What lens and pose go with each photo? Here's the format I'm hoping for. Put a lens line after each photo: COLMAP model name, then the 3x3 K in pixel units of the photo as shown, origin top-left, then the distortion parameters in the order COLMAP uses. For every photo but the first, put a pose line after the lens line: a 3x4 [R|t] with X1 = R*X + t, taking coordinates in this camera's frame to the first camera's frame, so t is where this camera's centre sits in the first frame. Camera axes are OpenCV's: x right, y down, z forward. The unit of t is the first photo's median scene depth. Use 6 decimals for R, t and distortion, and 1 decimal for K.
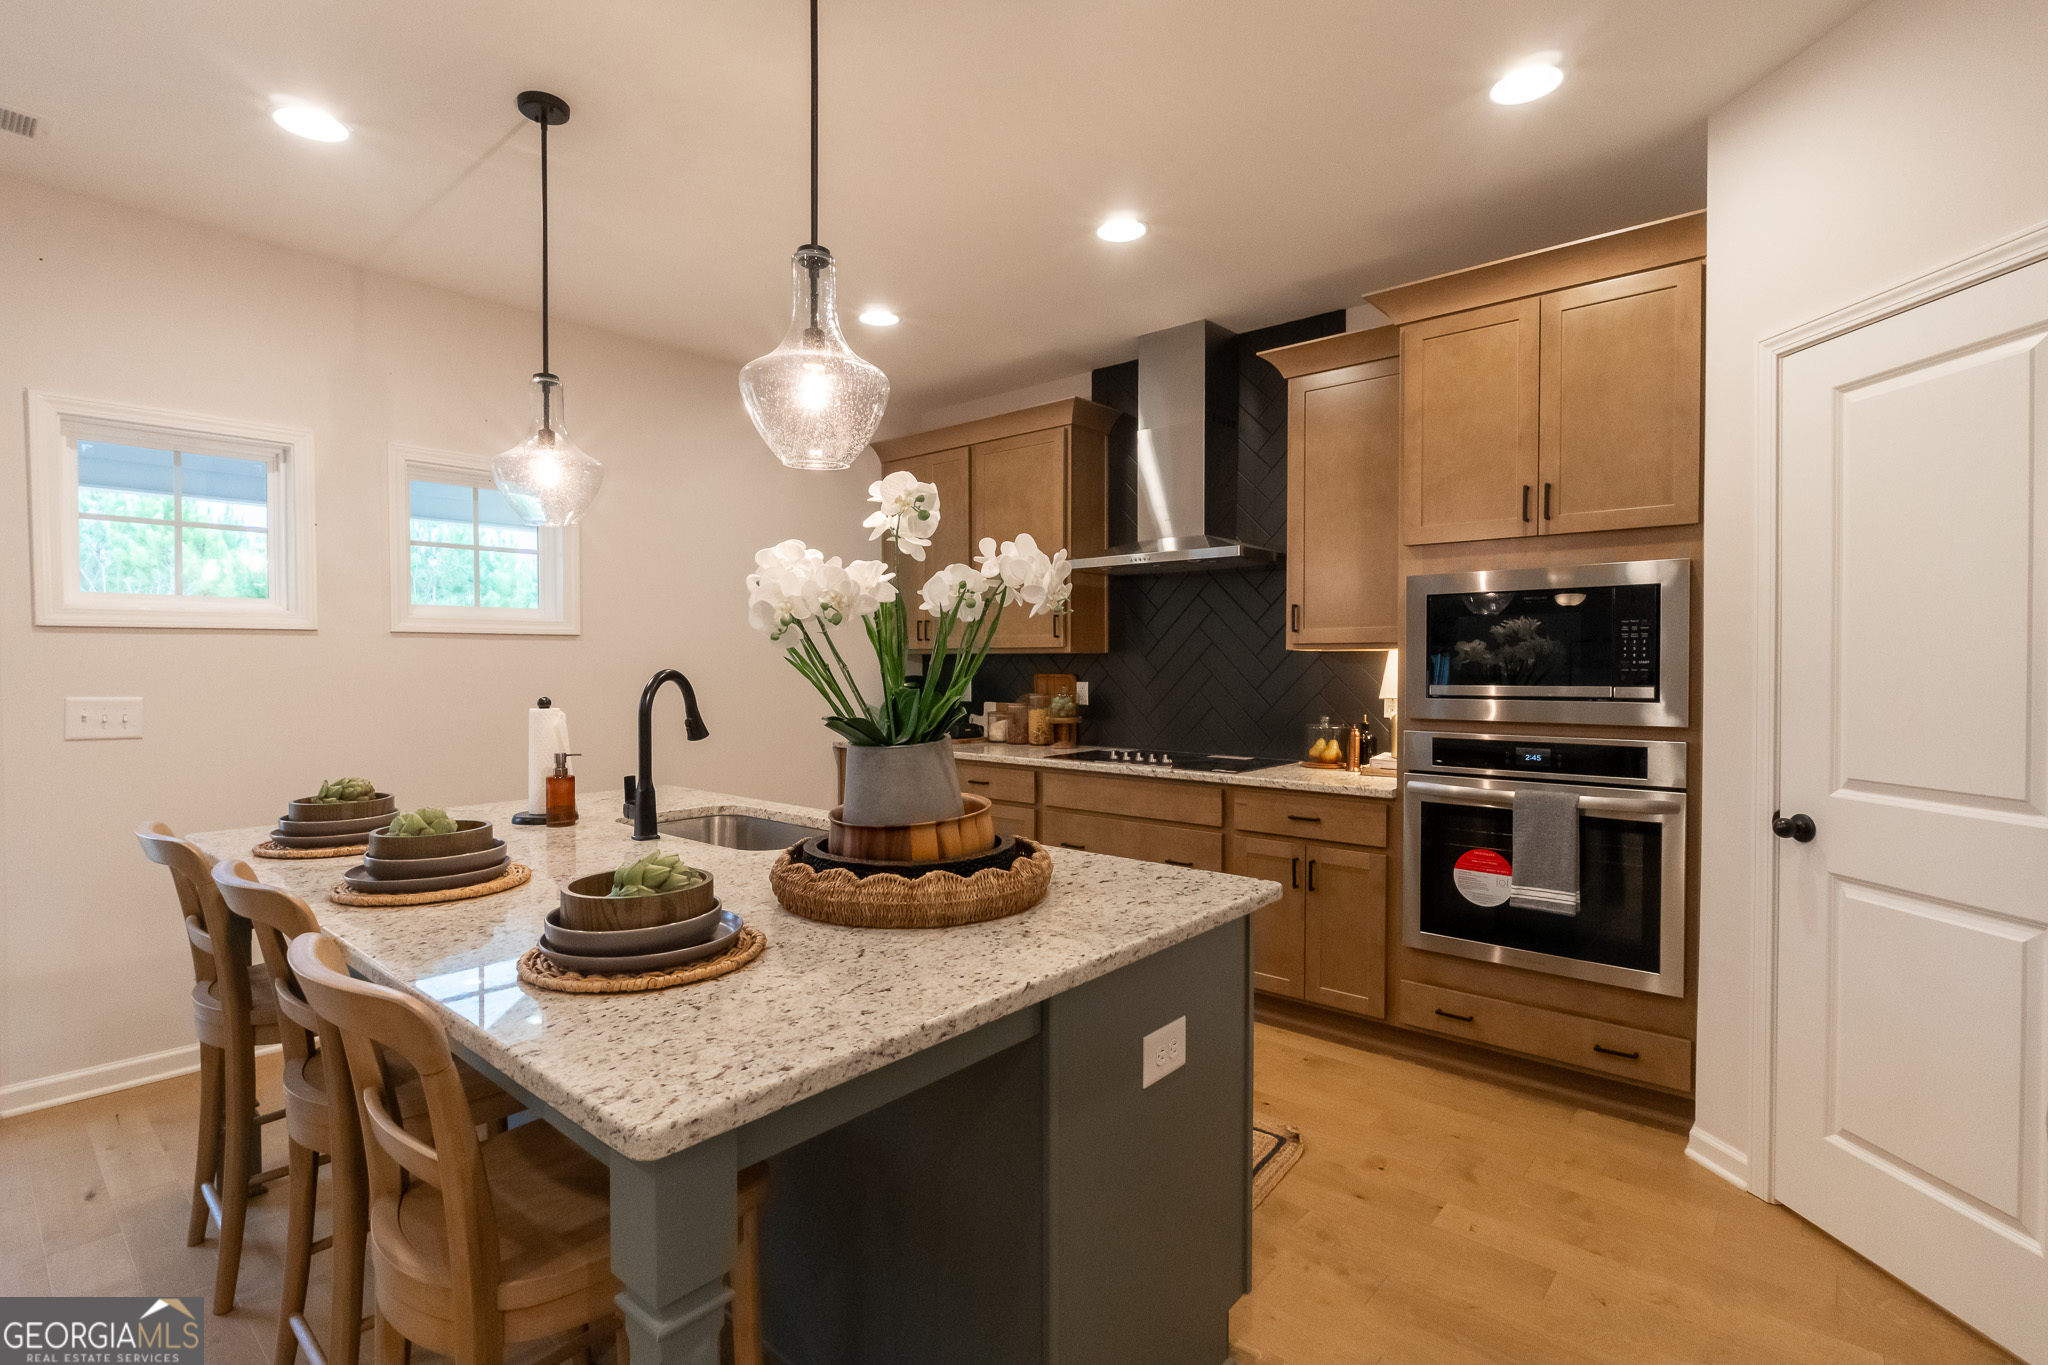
lens RADIAL K [[946.8, 0, 1024.0], [0, 946.8, 682.5], [0, 0, 1]] dist [0.002084, 0.000051]
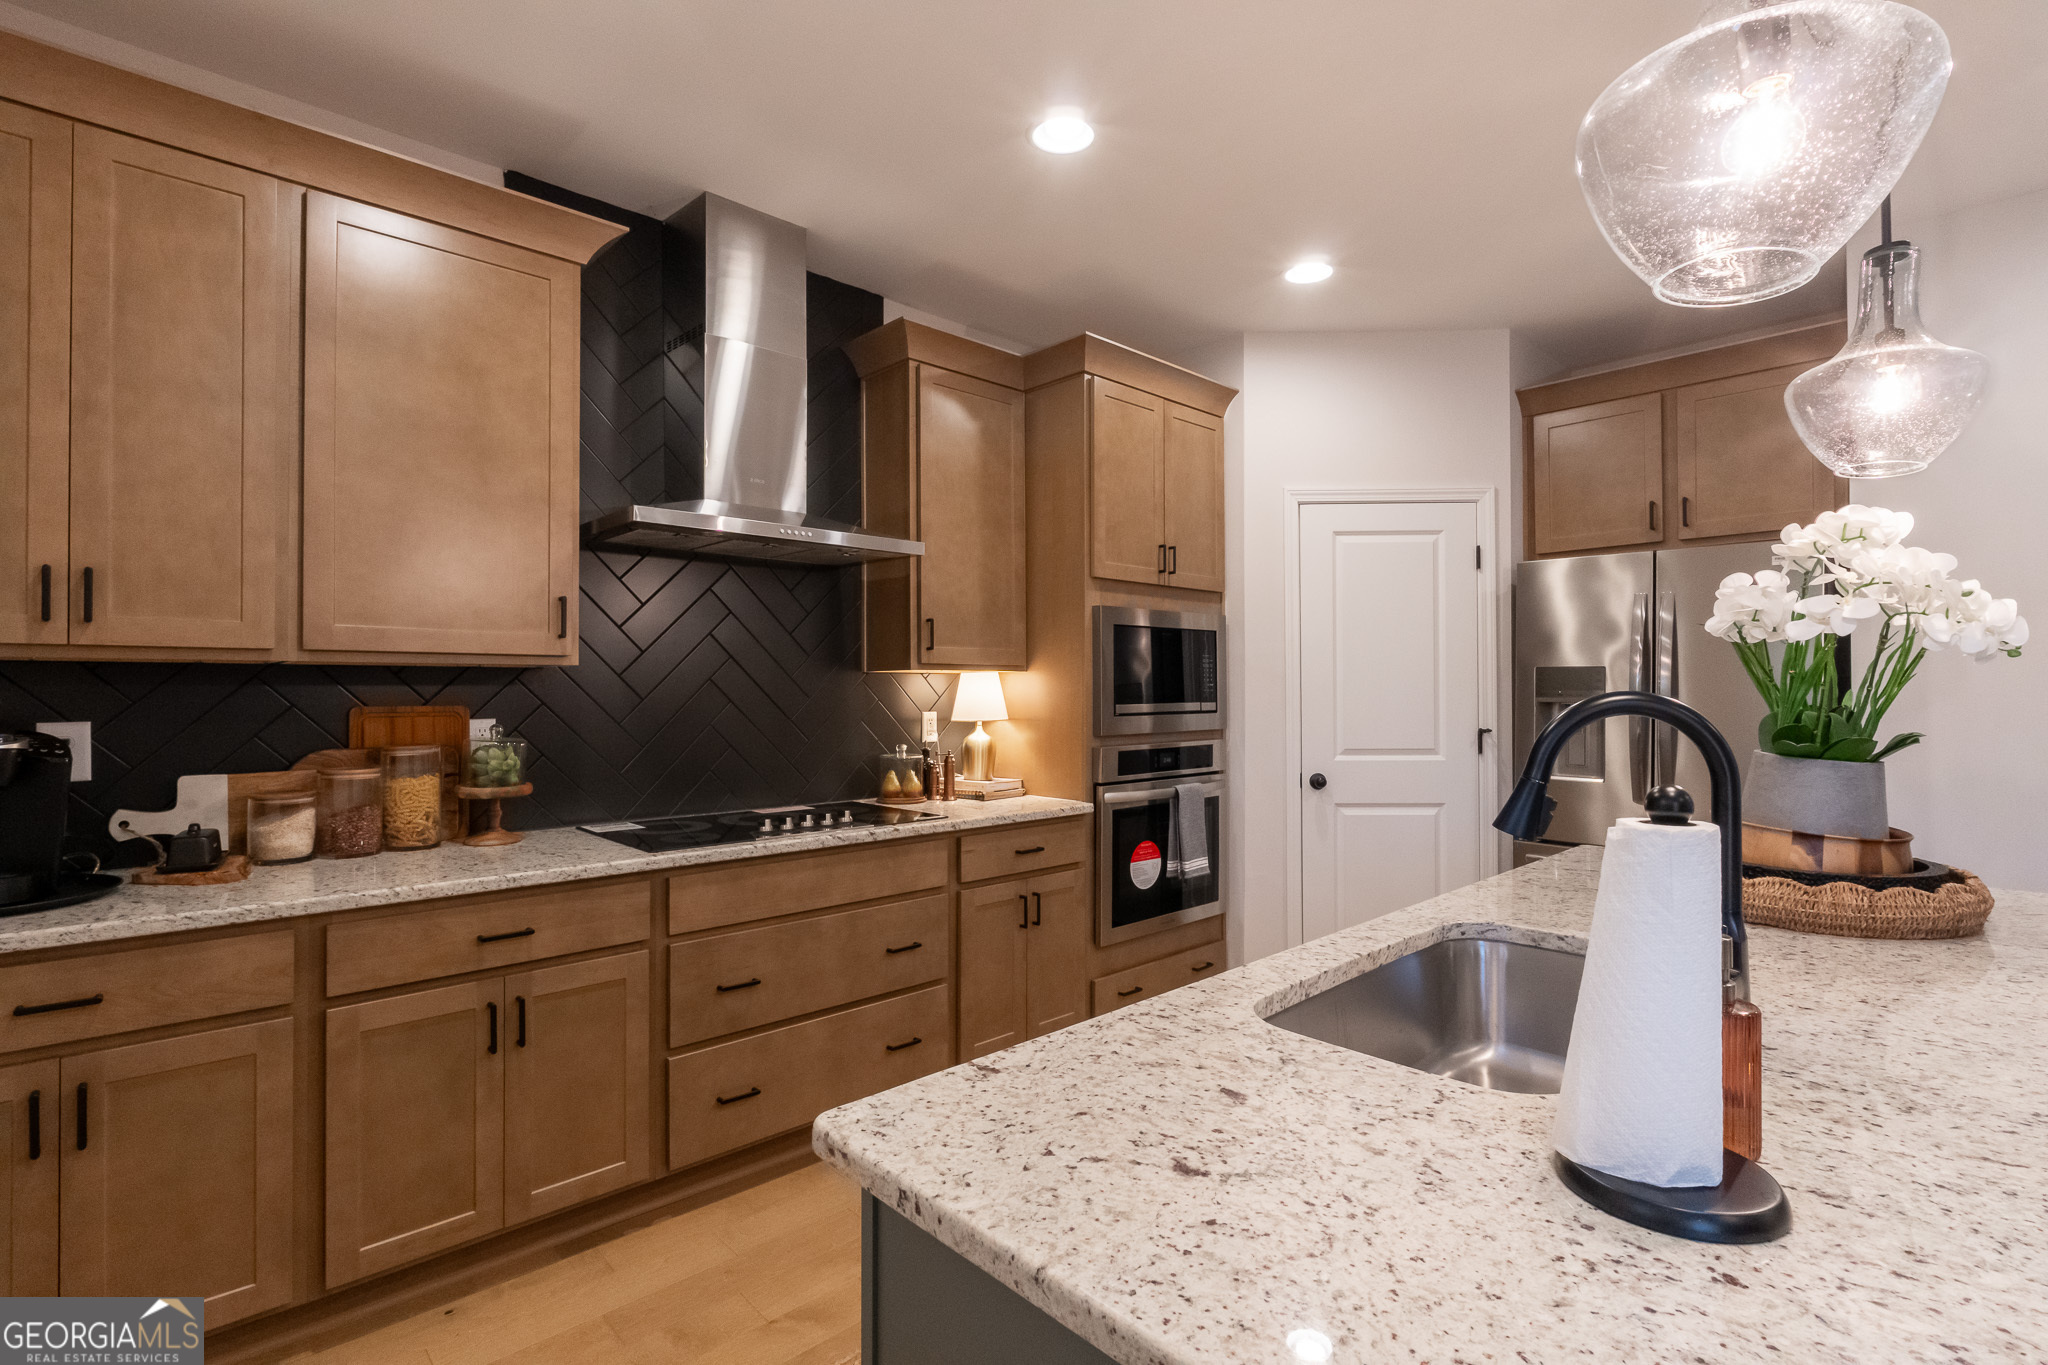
lens RADIAL K [[957.3, 0, 1024.0], [0, 957.3, 682.5], [0, 0, 1]] dist [-0.000157, 0.000164]
pose [[0.108540, 0.008360, 0.994057, -0.651018], [0.021658, 0.999707, -0.010773, -0.012828], [-0.993856, 0.022699, 0.108327, 0.903121]]
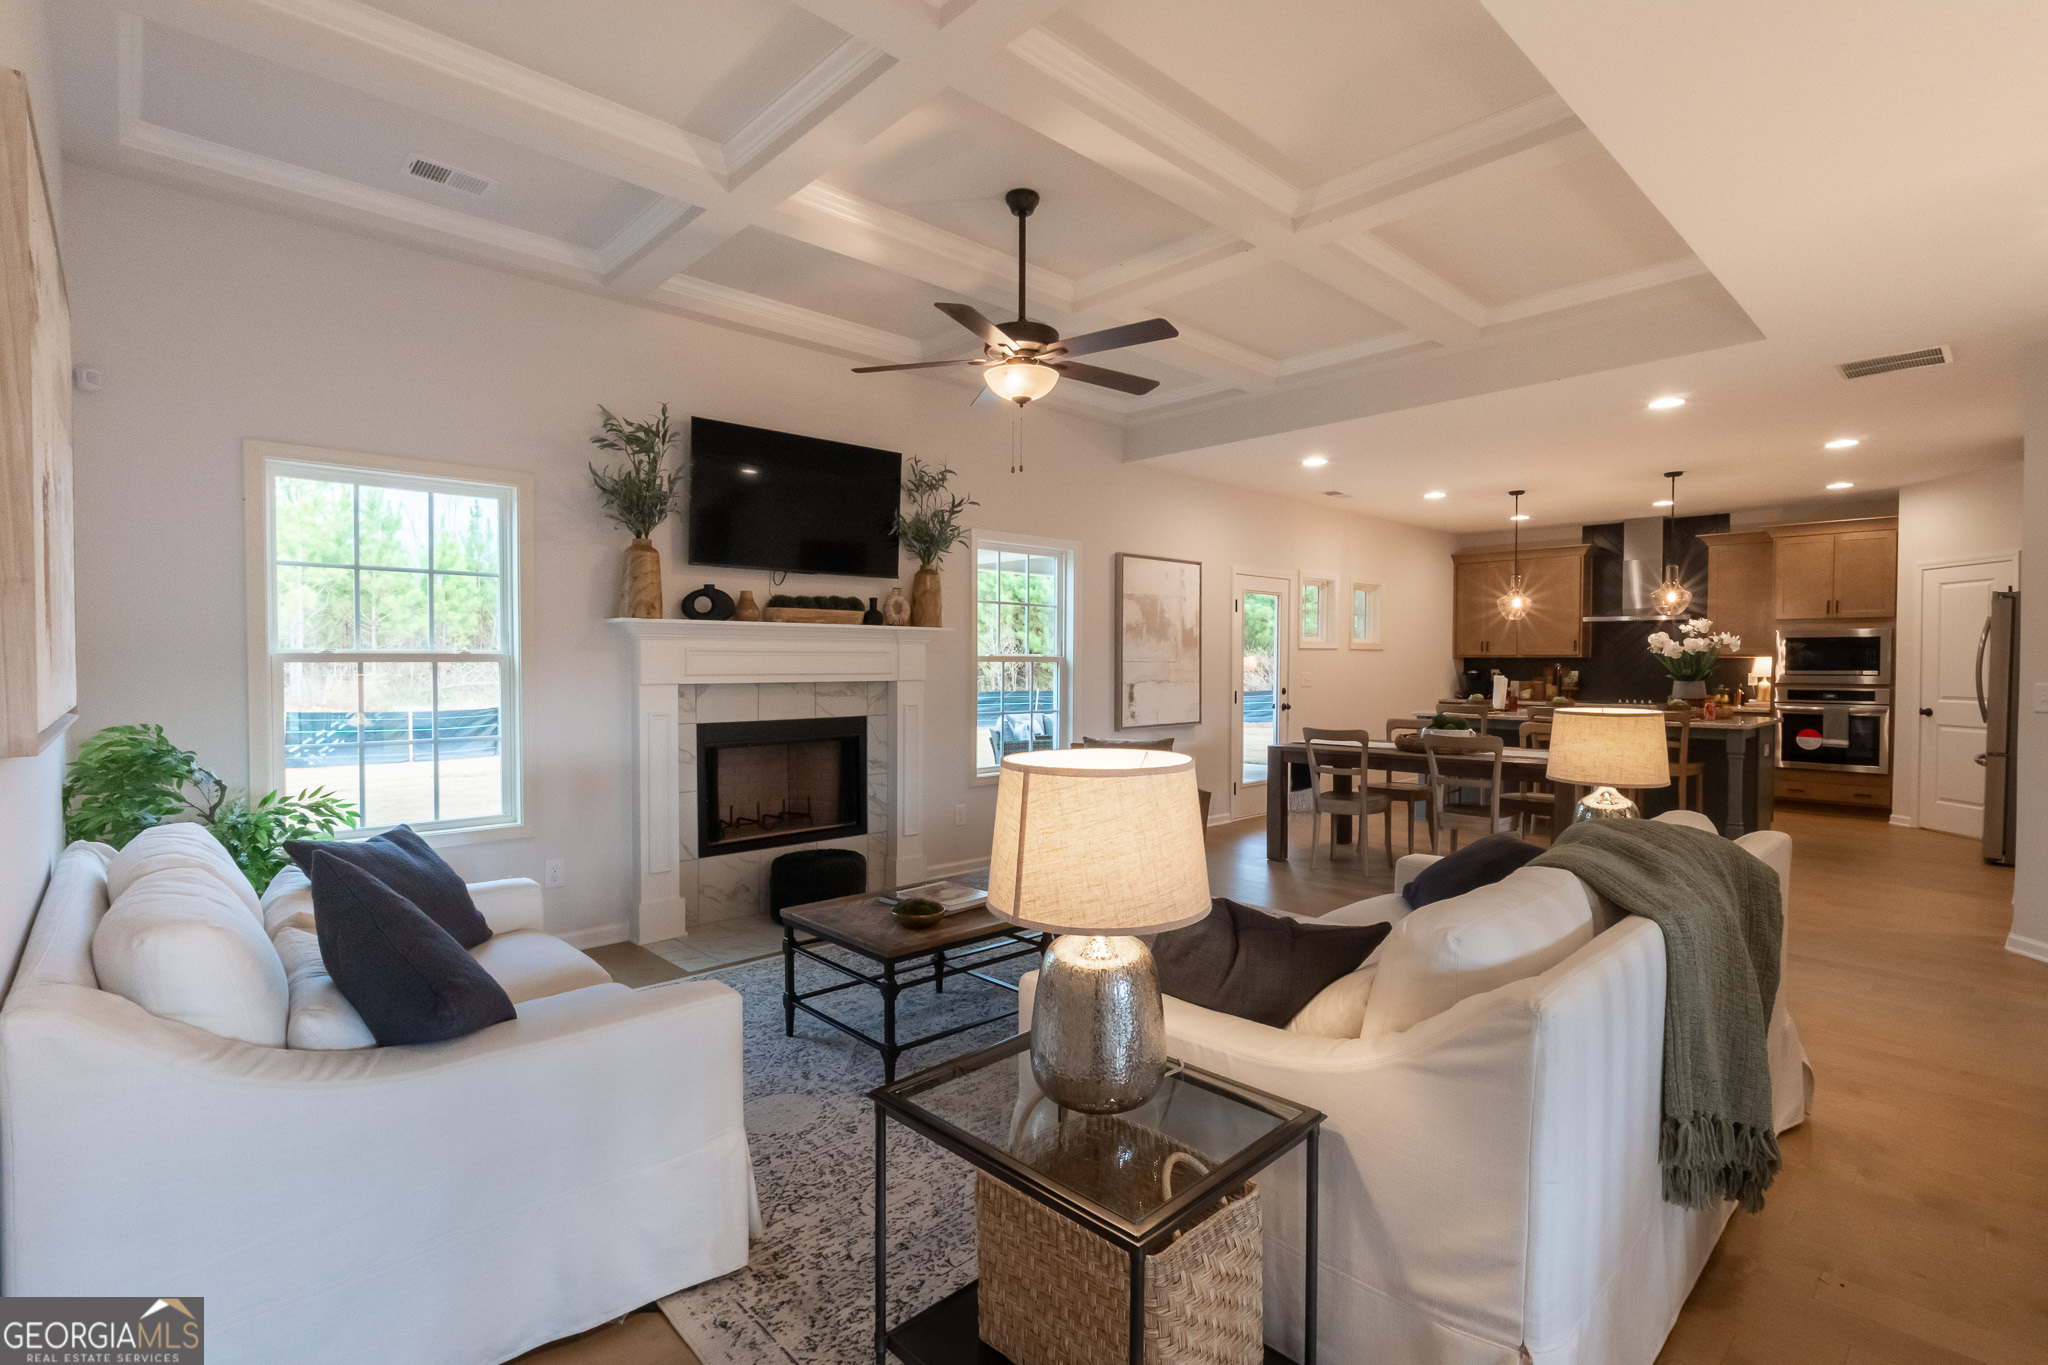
lens RADIAL K [[957.3, 0, 1024.0], [0, 957.3, 682.5], [0, 0, 1]] dist [-0.000157, 0.000164]
pose [[0.994854, 0.004403, -0.101219, -1.369762], [-0.004131, 0.999987, 0.002905, 0.034839], [0.101230, -0.002472, 0.994860, -1.825338]]
